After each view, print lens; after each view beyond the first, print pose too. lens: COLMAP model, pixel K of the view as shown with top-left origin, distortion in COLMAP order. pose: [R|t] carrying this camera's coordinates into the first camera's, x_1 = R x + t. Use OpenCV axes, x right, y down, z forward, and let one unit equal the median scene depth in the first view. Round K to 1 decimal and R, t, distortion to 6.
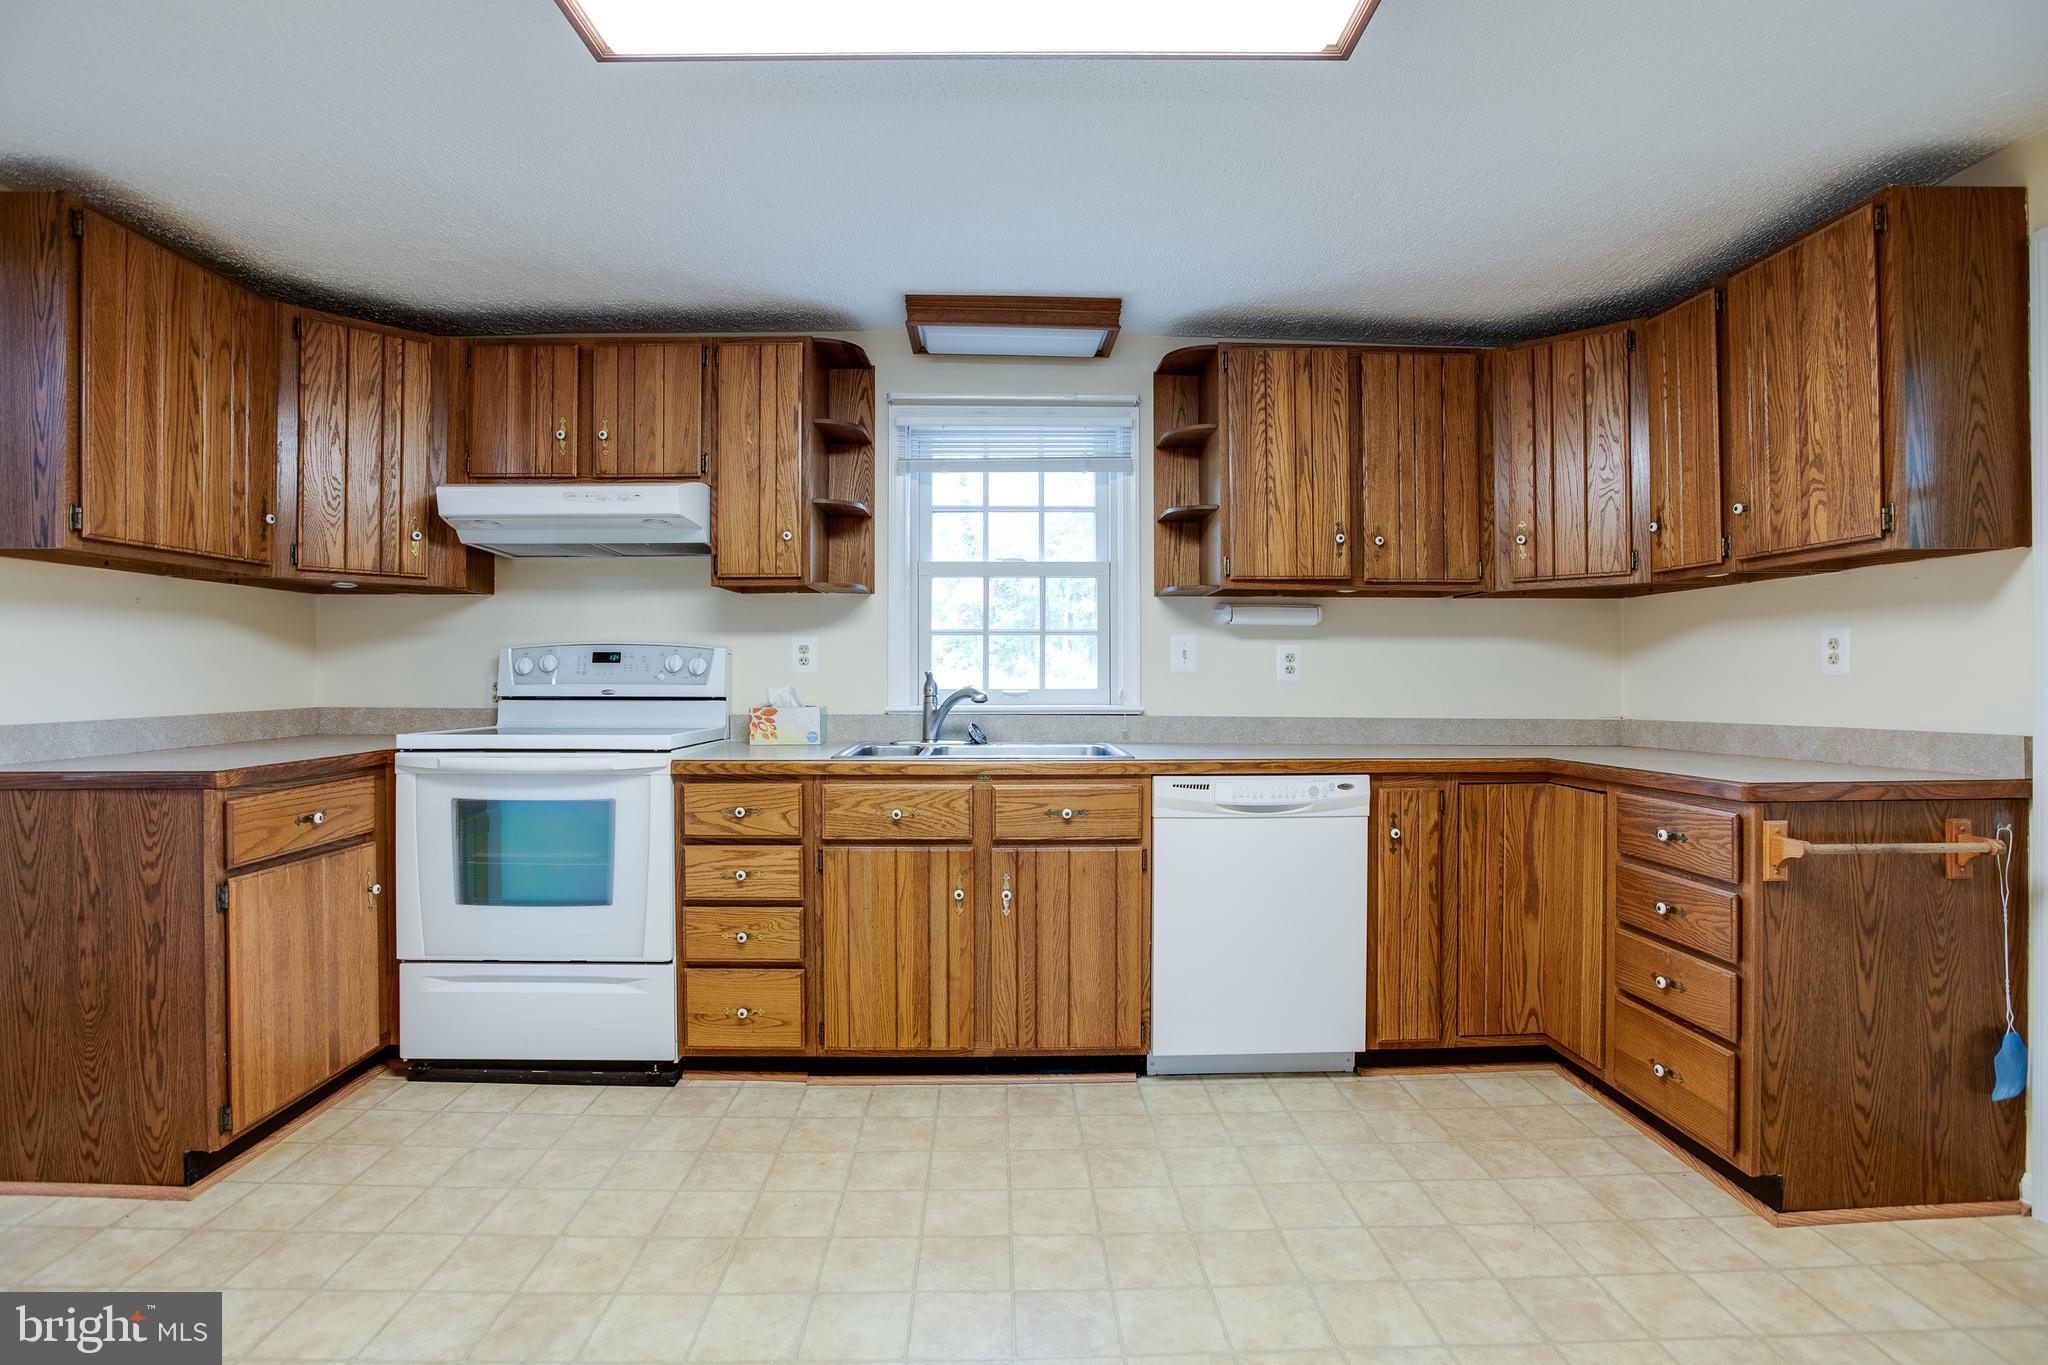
lens RADIAL K [[985.9, 0, 1024.0], [0, 985.9, 682.5], [0, 0, 1]] dist [-0.075411, 0.030478]
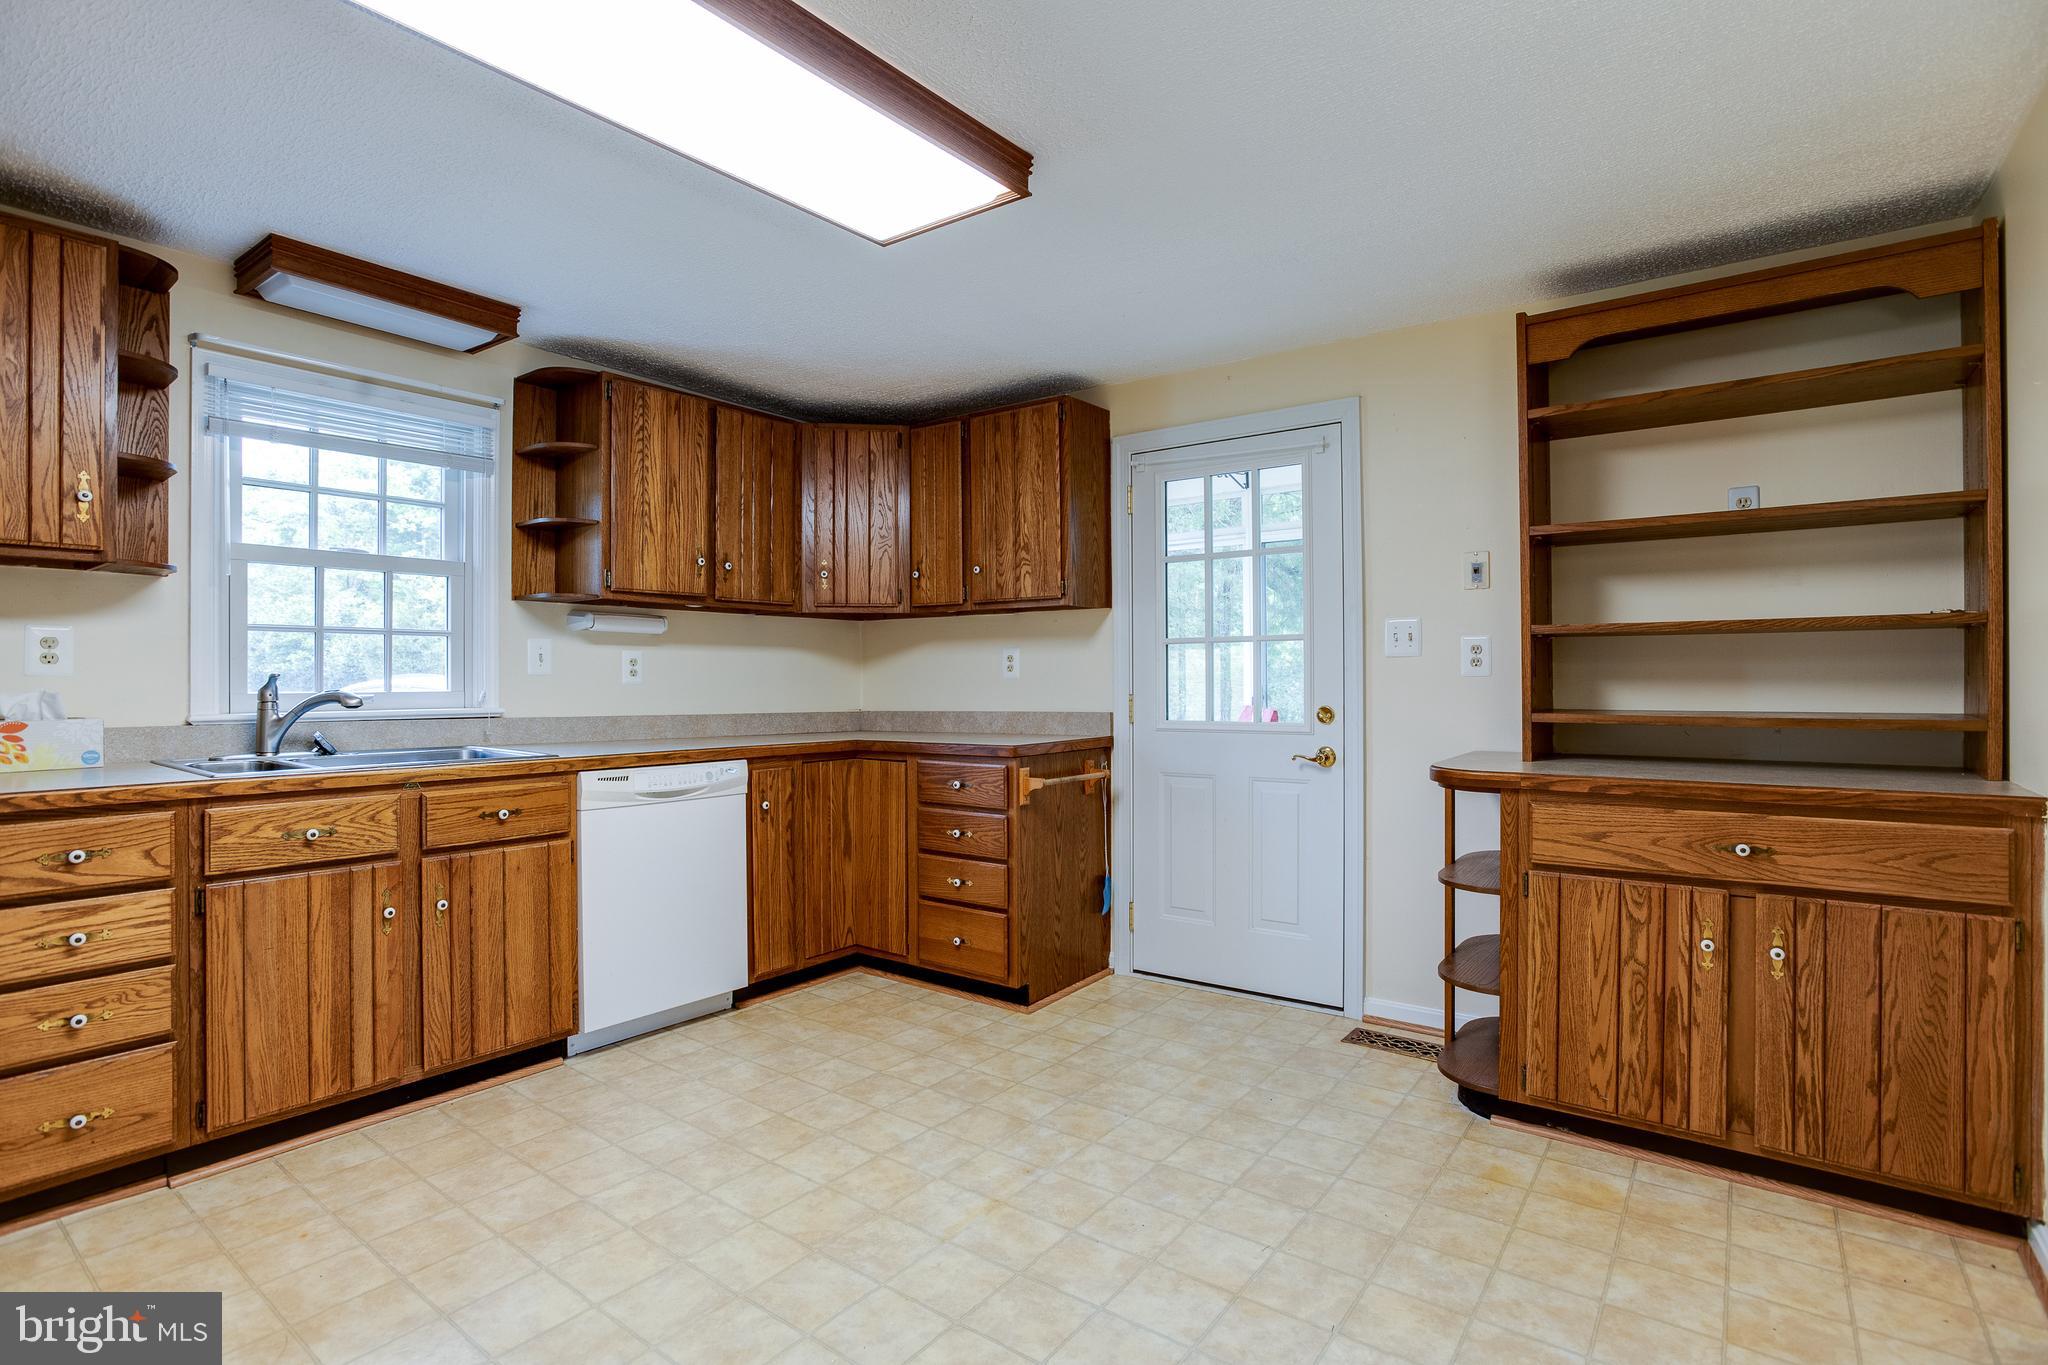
lens RADIAL K [[985.9, 0, 1024.0], [0, 985.9, 682.5], [0, 0, 1]] dist [-0.075411, 0.030478]
pose [[0.619333, -0.002335, 0.785125, -0.399881], [0.003369, 0.999994, 0.000316, -0.001311], [-0.785121, 0.002449, 0.619337, -0.036533]]
